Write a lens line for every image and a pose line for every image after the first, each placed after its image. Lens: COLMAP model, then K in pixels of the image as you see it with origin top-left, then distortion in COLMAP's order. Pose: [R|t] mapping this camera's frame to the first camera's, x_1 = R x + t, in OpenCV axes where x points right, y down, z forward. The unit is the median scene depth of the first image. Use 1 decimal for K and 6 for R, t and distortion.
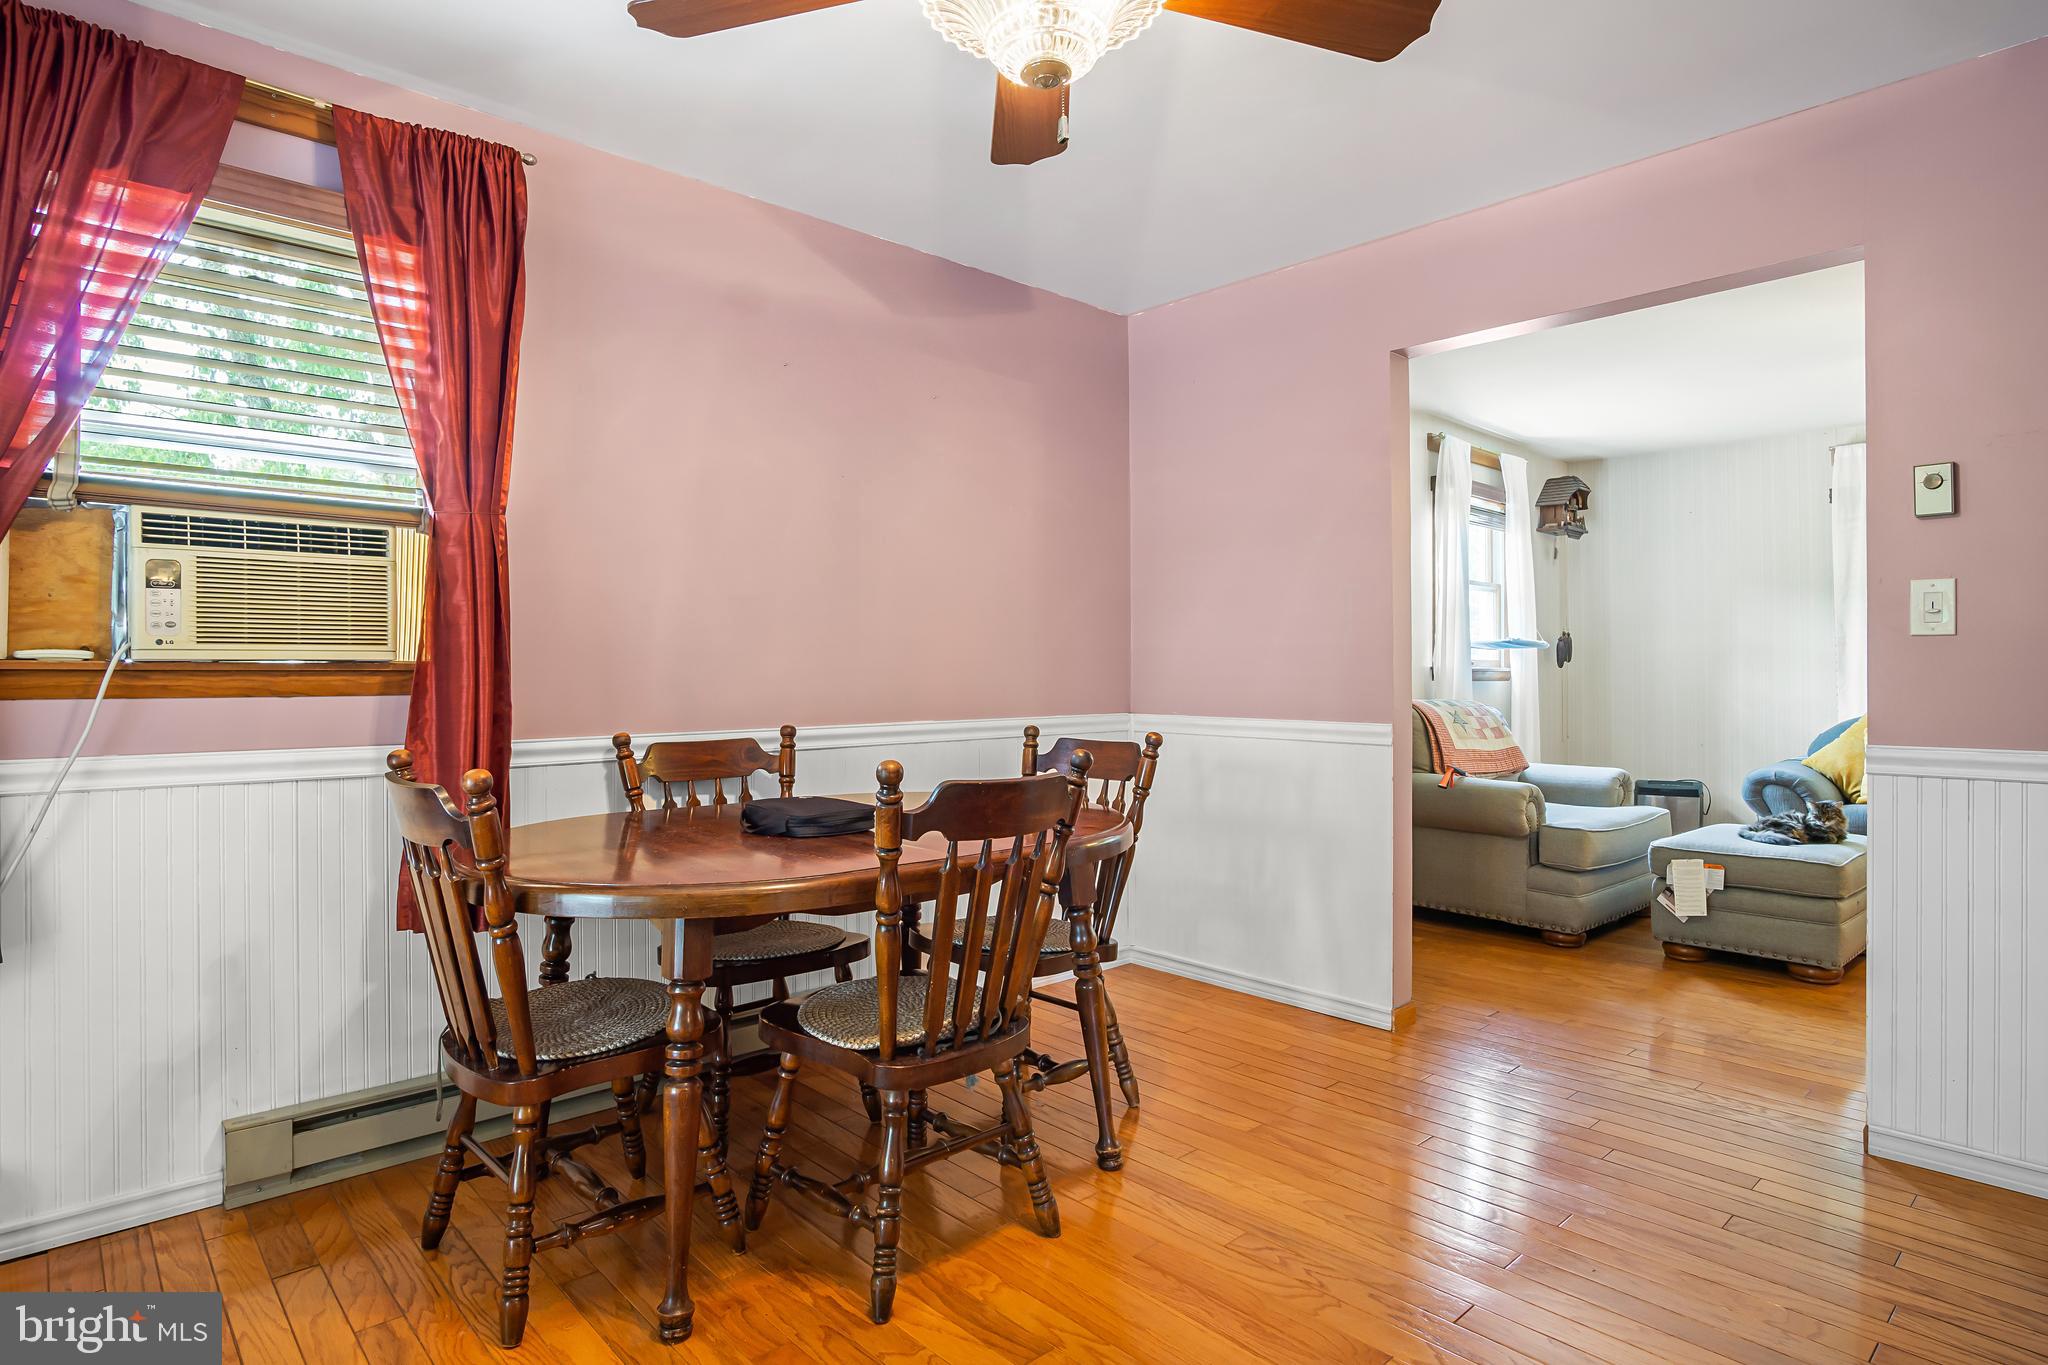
lens RADIAL K [[1132.2, 0, 1040.9], [0, 1132.2, 691.5], [0, 0, 1]] dist [-0.010933, 0.000824]
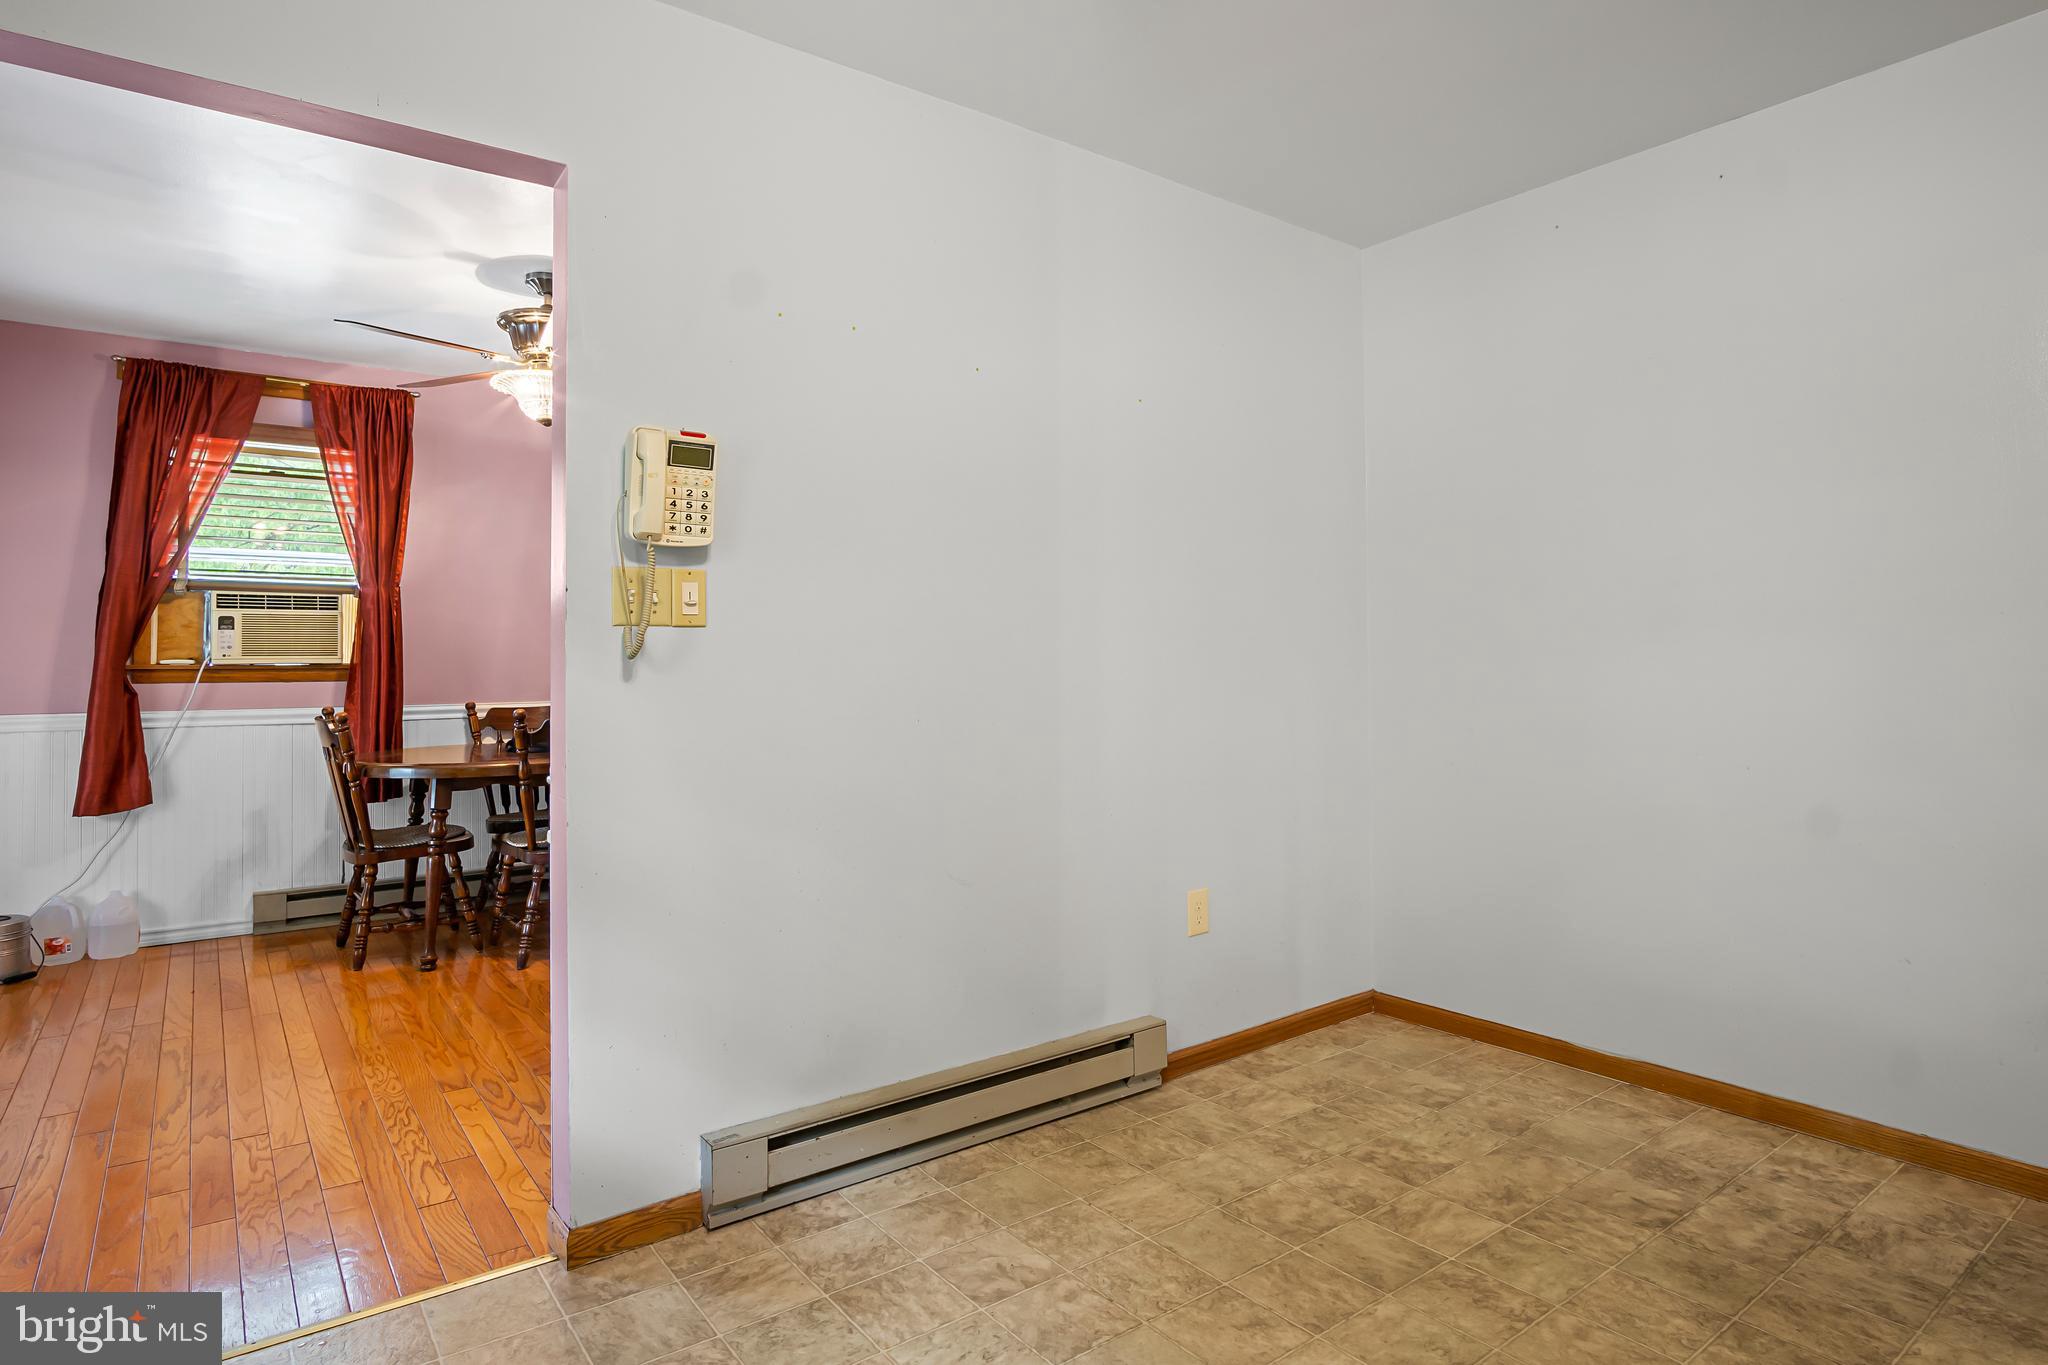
lens RADIAL K [[1132.2, 0, 1007.7], [0, 1132.2, 666.2], [0, 0, 1]] dist [-0.010933, 0.000824]
pose [[0.993974, -0.006506, -0.109426, 0.860317], [0.004854, 0.999870, -0.015359, 0.014391], [0.109511, 0.014736, 0.993876, -0.886782]]
